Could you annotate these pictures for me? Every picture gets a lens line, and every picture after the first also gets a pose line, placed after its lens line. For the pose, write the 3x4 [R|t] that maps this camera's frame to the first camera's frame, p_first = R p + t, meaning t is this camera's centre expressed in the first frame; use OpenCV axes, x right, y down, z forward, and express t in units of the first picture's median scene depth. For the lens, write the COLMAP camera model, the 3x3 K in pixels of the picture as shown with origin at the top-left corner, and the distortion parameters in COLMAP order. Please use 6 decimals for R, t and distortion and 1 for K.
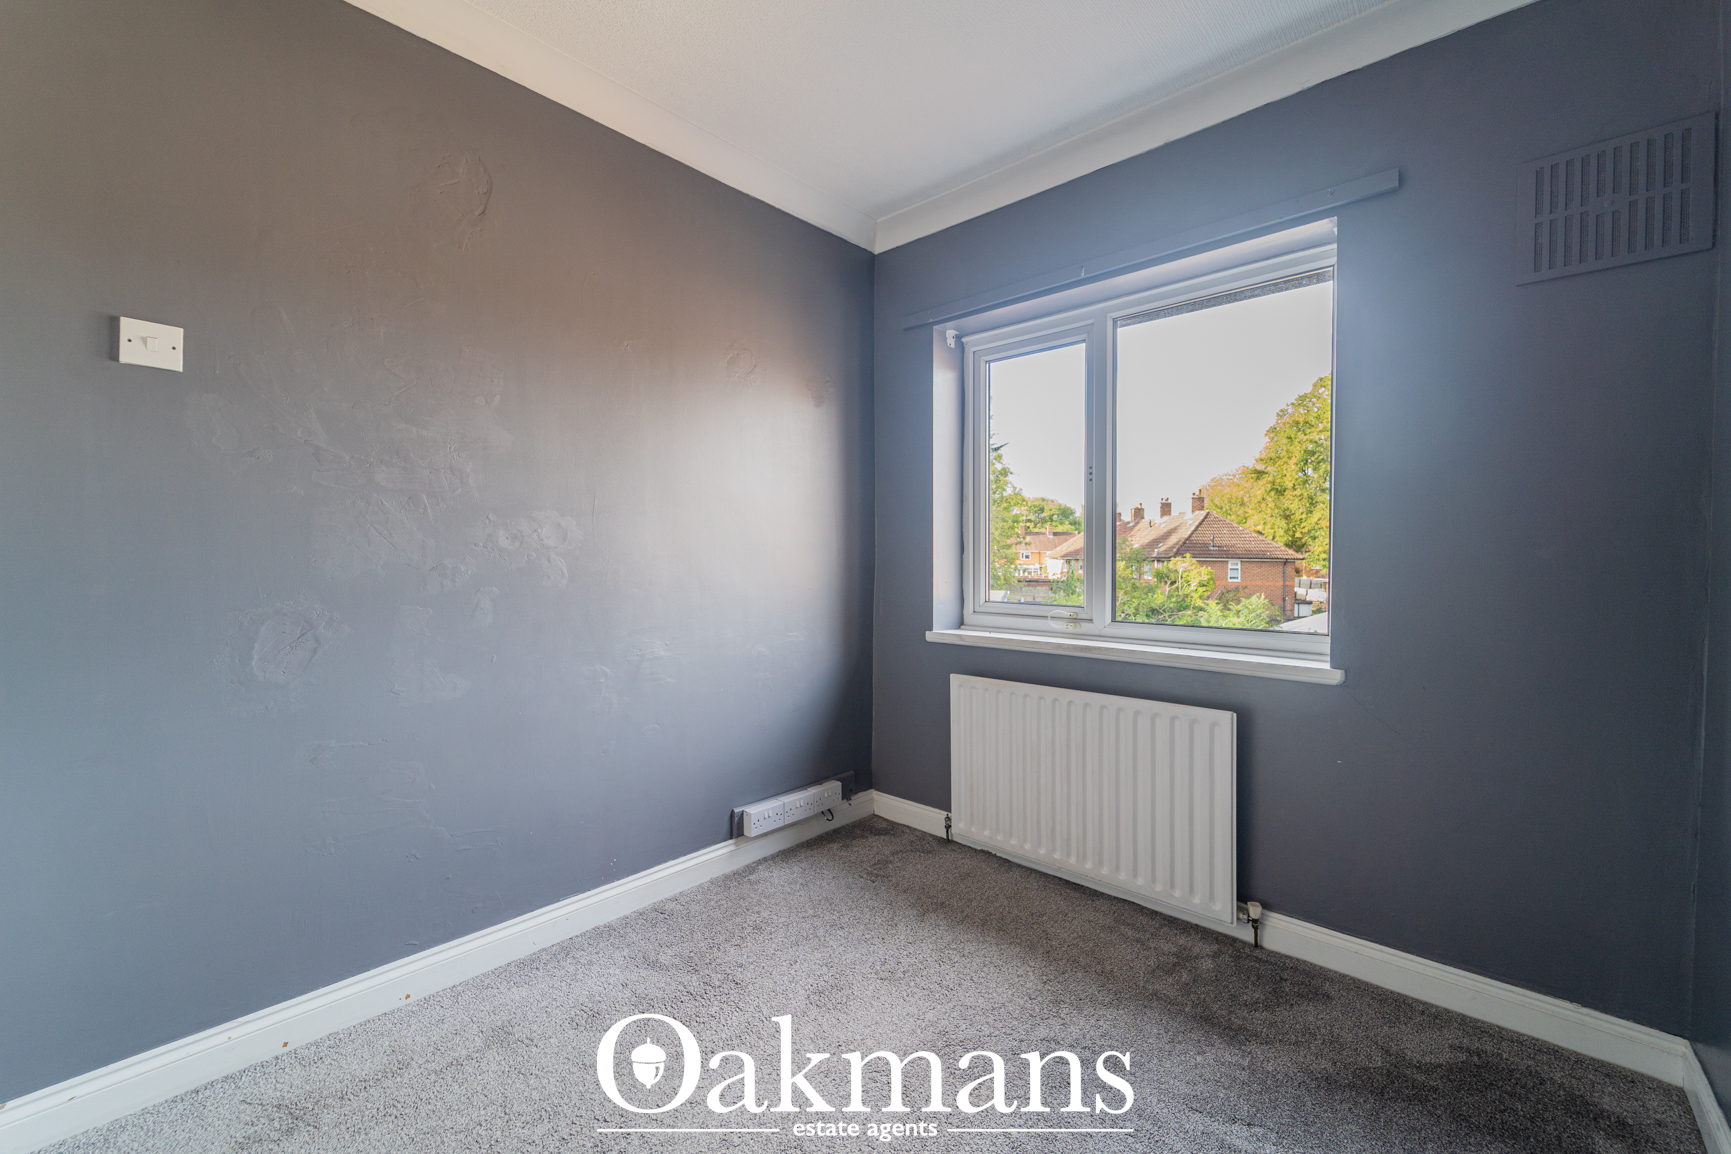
lens RADIAL K [[691.3, 0, 866.3], [0, 691.3, 567.1], [0, 0, 1]] dist [-0.000691, -0.002033]
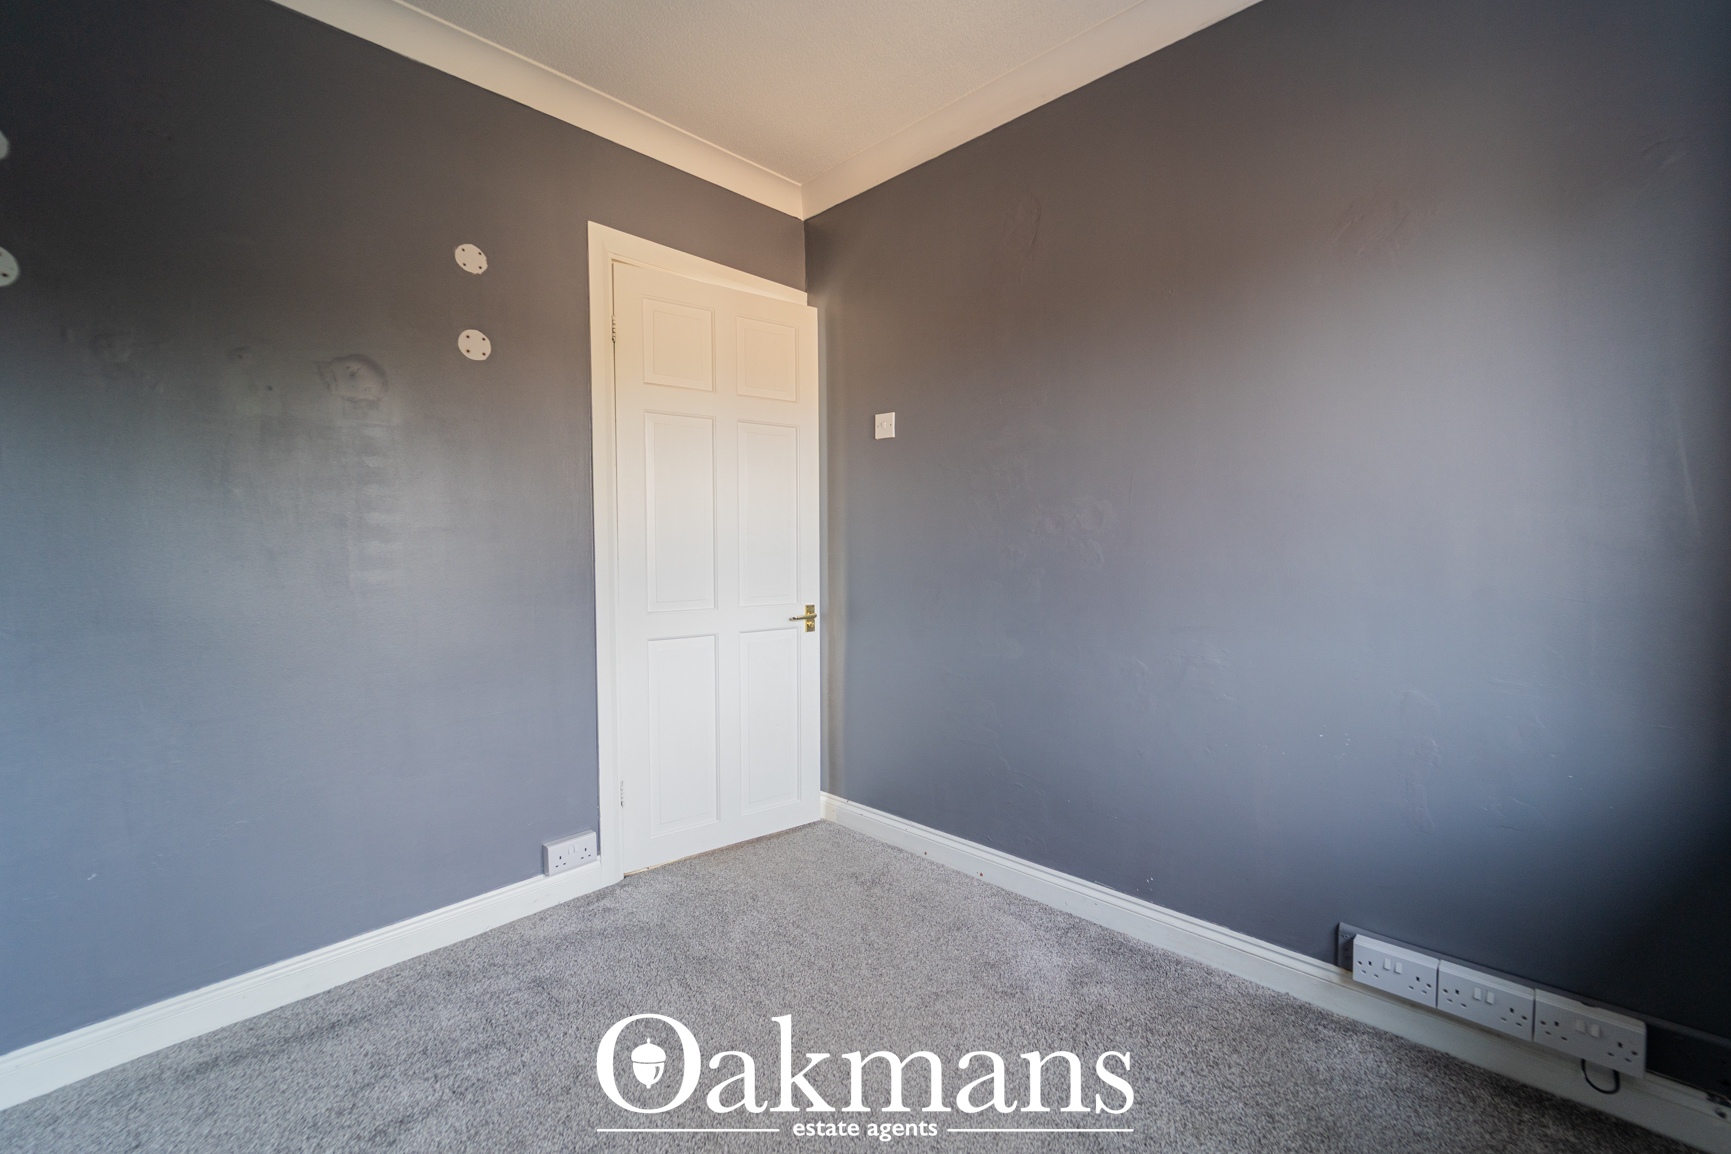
lens RADIAL K [[691.3, 0, 866.3], [0, 691.3, 567.1], [0, 0, 1]] dist [-0.000691, -0.002033]
pose [[-0.003221, 0.029536, -0.999559, 0.504836], [-0.007416, 0.999536, 0.029559, -0.003652], [0.999967, 0.007508, -0.003001, 0.610812]]
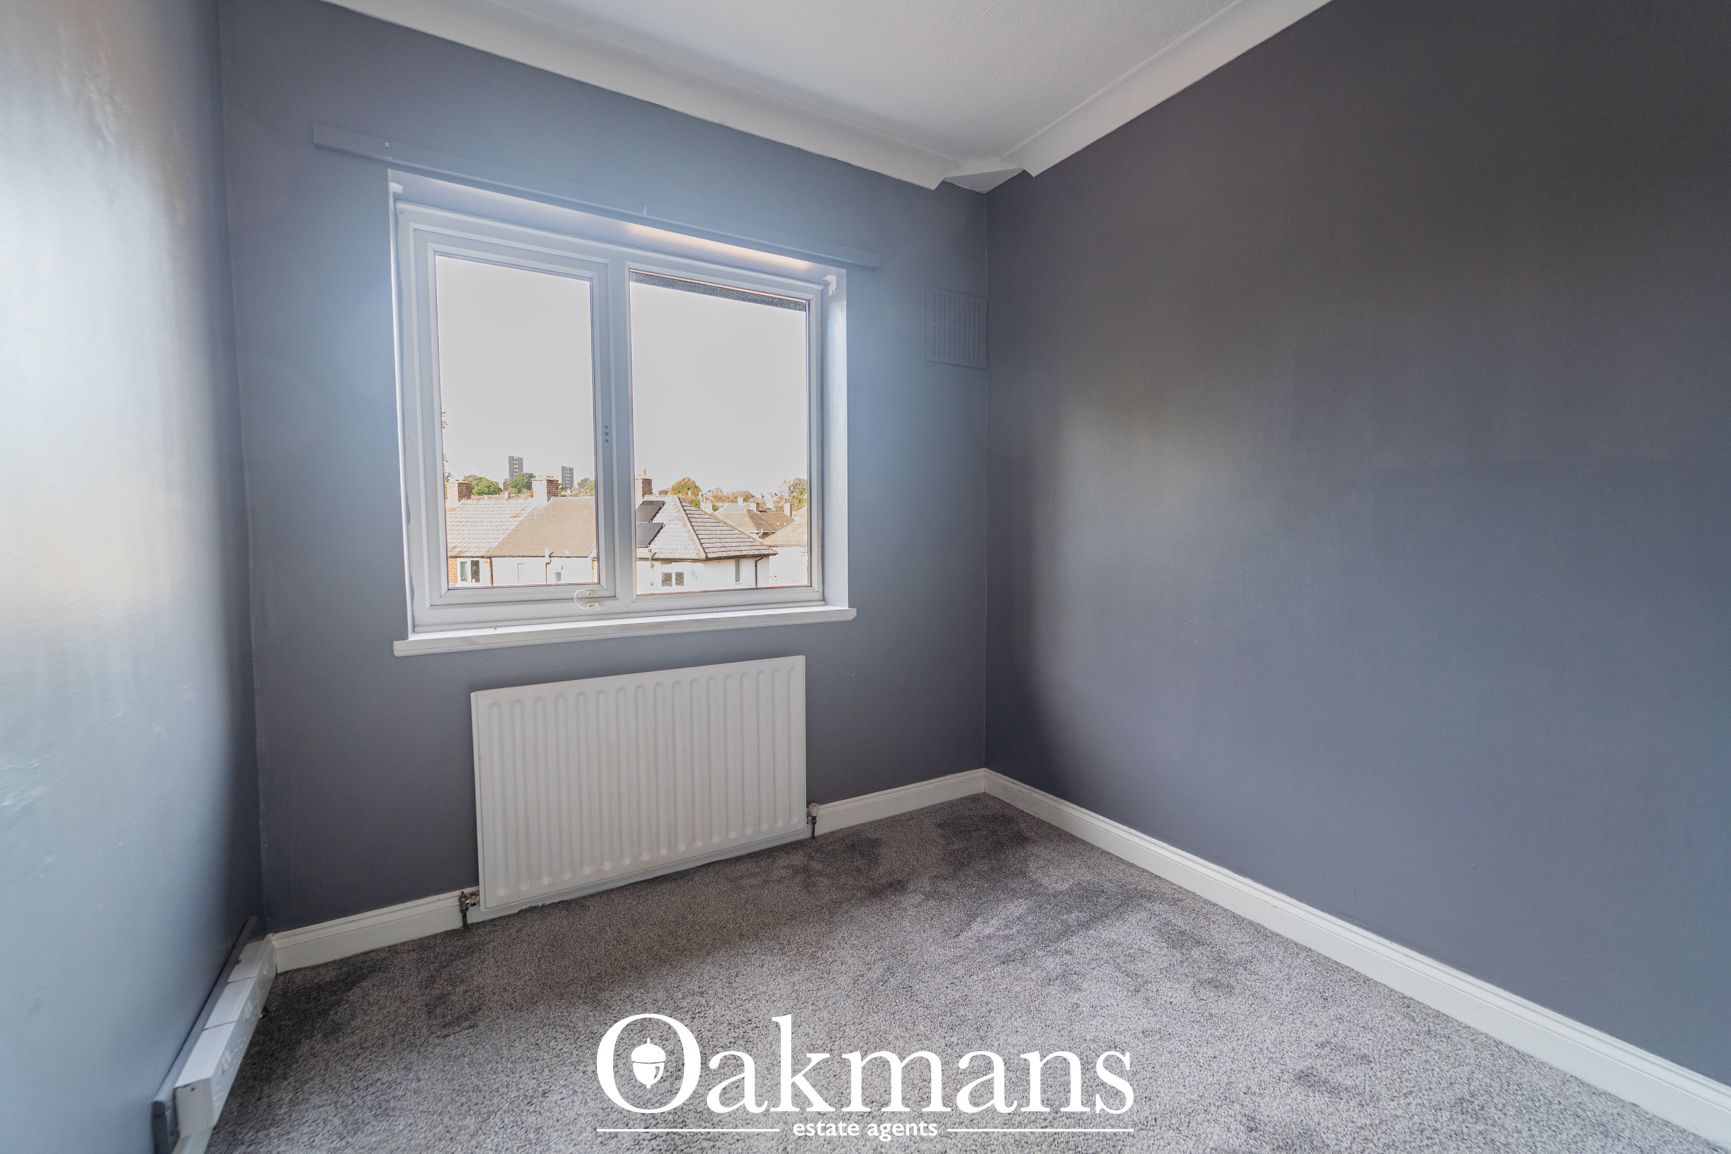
lens RADIAL K [[691.3, 0, 866.3], [0, 691.3, 567.1], [0, 0, 1]] dist [-0.000691, -0.002033]
pose [[0.283894, -0.055318, 0.957259, -0.506193], [0.021188, 0.998453, 0.051415, -0.002040], [-0.958622, 0.005686, 0.284627, 0.480768]]
